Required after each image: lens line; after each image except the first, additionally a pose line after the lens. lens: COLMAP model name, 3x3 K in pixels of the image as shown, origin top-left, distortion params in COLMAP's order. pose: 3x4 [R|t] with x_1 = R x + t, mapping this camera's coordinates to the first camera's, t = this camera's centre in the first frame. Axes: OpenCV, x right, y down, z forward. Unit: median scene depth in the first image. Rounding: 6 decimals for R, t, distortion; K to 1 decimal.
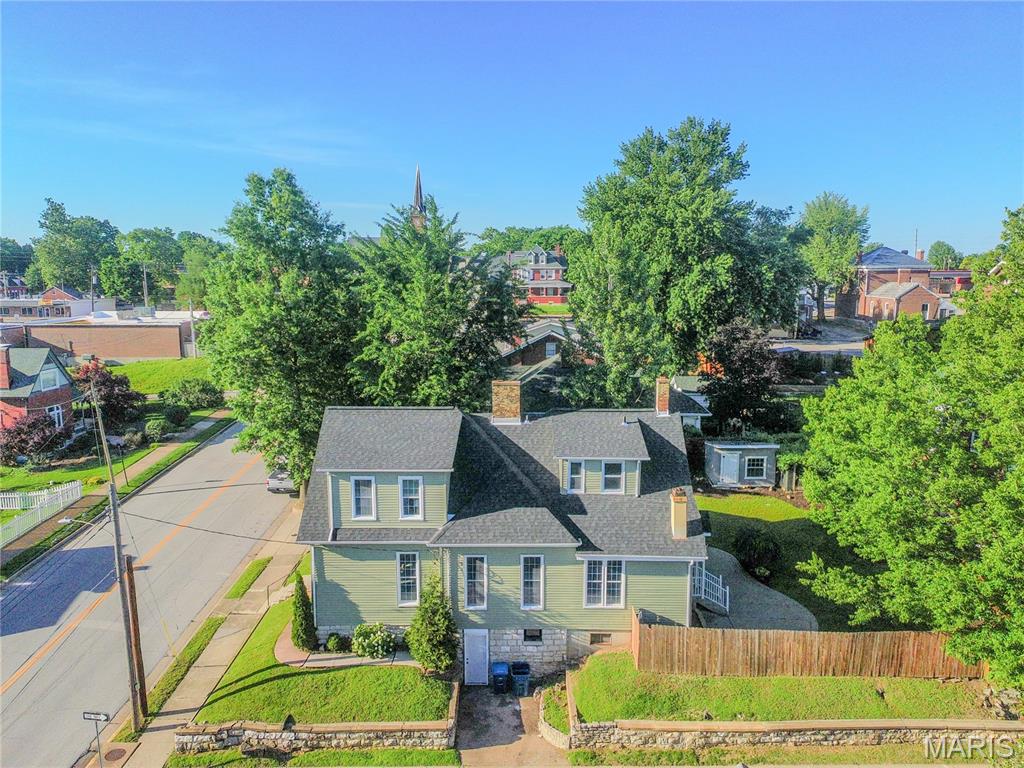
lens RADIAL K [[752.5, 0, 512.0], [0, 752.5, 384.0], [0, 0, 1]] dist [0.061965, -0.063865]
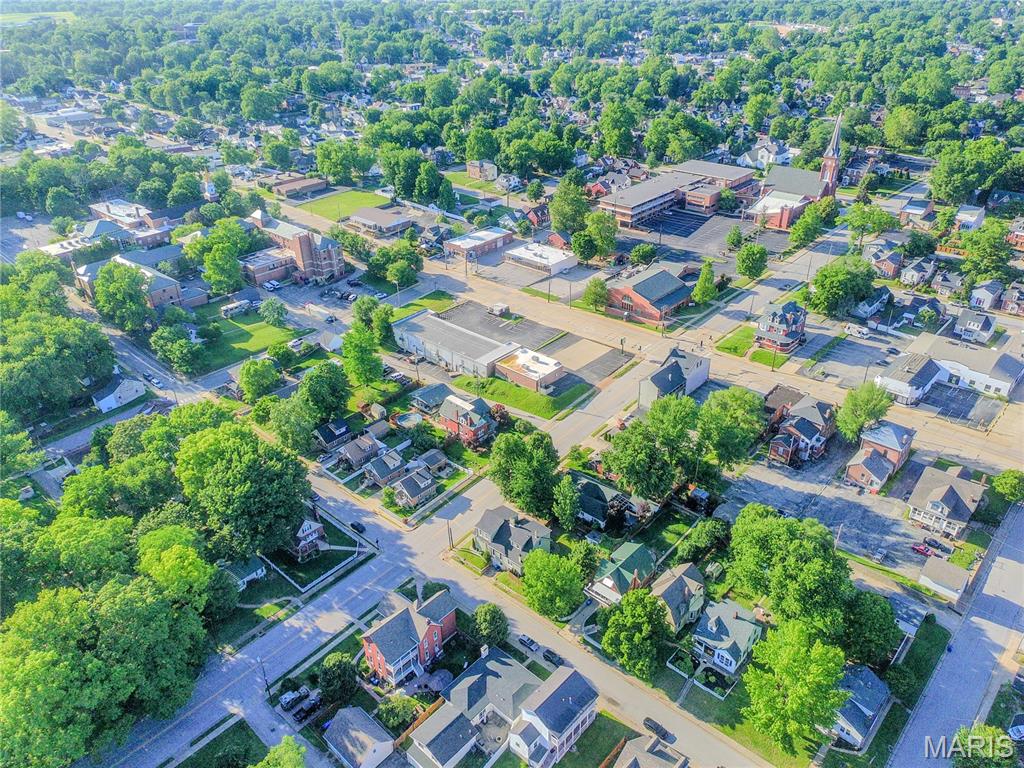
lens RADIAL K [[752.5, 0, 512.0], [0, 752.5, 384.0], [0, 0, 1]] dist [0.061965, -0.063865]
pose [[0.752317, 0.312294, -0.580079, 3.087577], [-0.078303, 0.916652, 0.391940, -3.284710], [0.654131, -0.249441, 0.714067, -2.815485]]
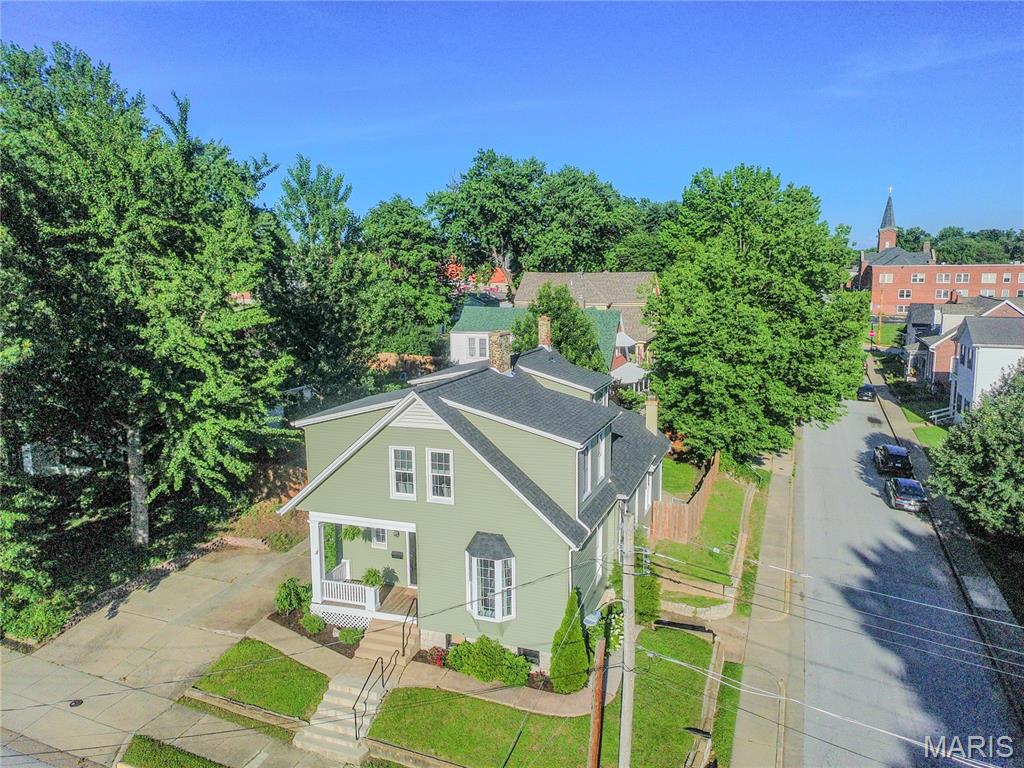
lens RADIAL K [[772.8, 0, 512.0], [0, 772.8, 384.0], [0, 0, 1]] dist [0.036099, -0.002241]
pose [[0.344718, -0.146690, 0.927174, -0.982198], [0.149159, 0.983725, 0.100180, -0.036887], [-0.926780, 0.103762, 0.360988, 0.758623]]
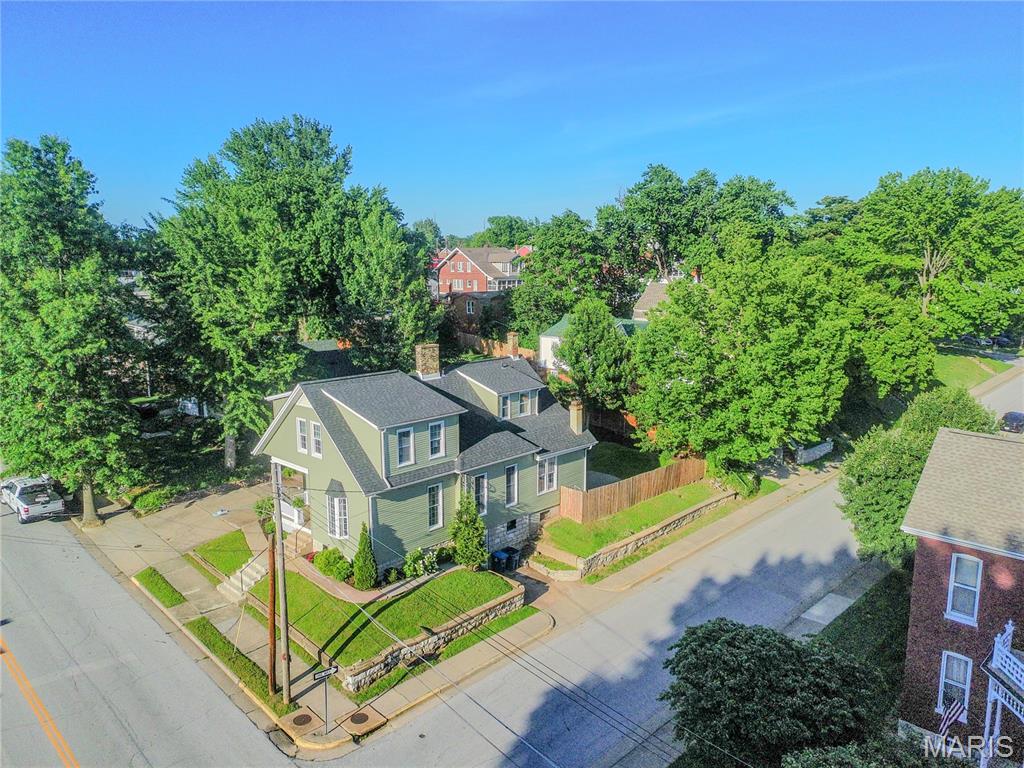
lens RADIAL K [[752.5, 0, 512.0], [0, 752.5, 384.0], [0, 0, 1]] dist [0.061965, -0.063865]
pose [[0.696162, -0.125418, 0.706845, -0.901565], [0.111053, 0.991583, 0.066566, -0.007450], [-0.709243, 0.032156, 0.704230, 0.042414]]
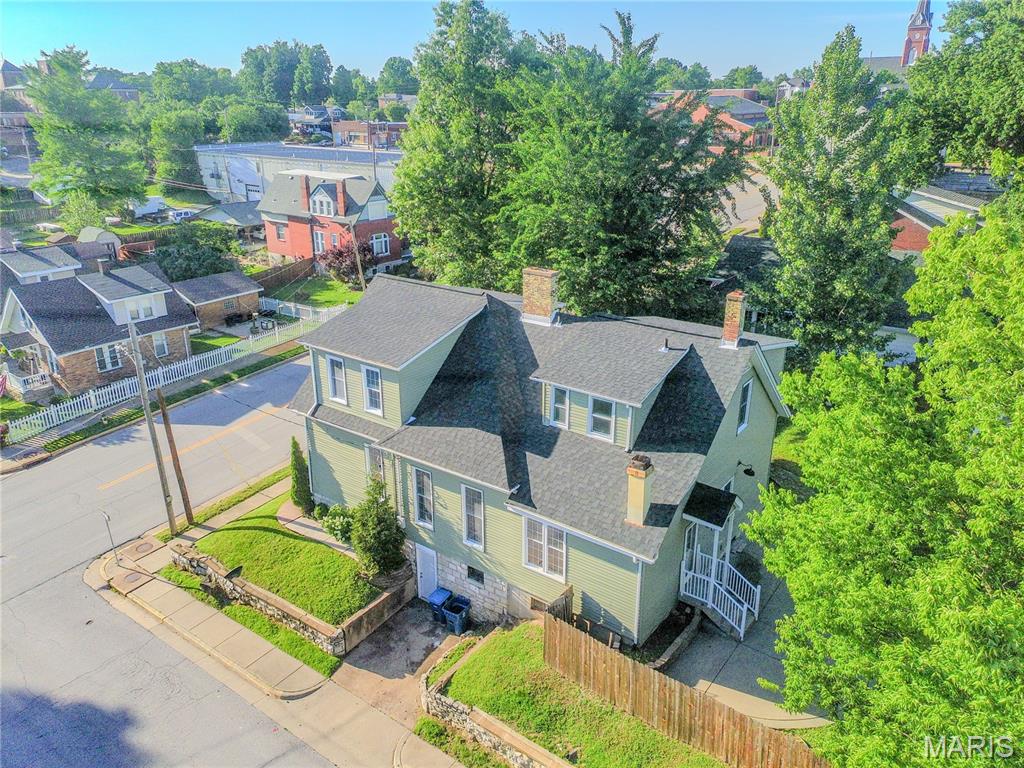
lens RADIAL K [[752.5, 0, 512.0], [0, 752.5, 384.0], [0, 0, 1]] dist [0.061965, -0.063865]
pose [[0.812438, 0.205488, -0.545637, 0.486951], [-0.086399, 0.967934, 0.235880, -0.082115], [0.576610, -0.144495, 0.804140, 0.372017]]
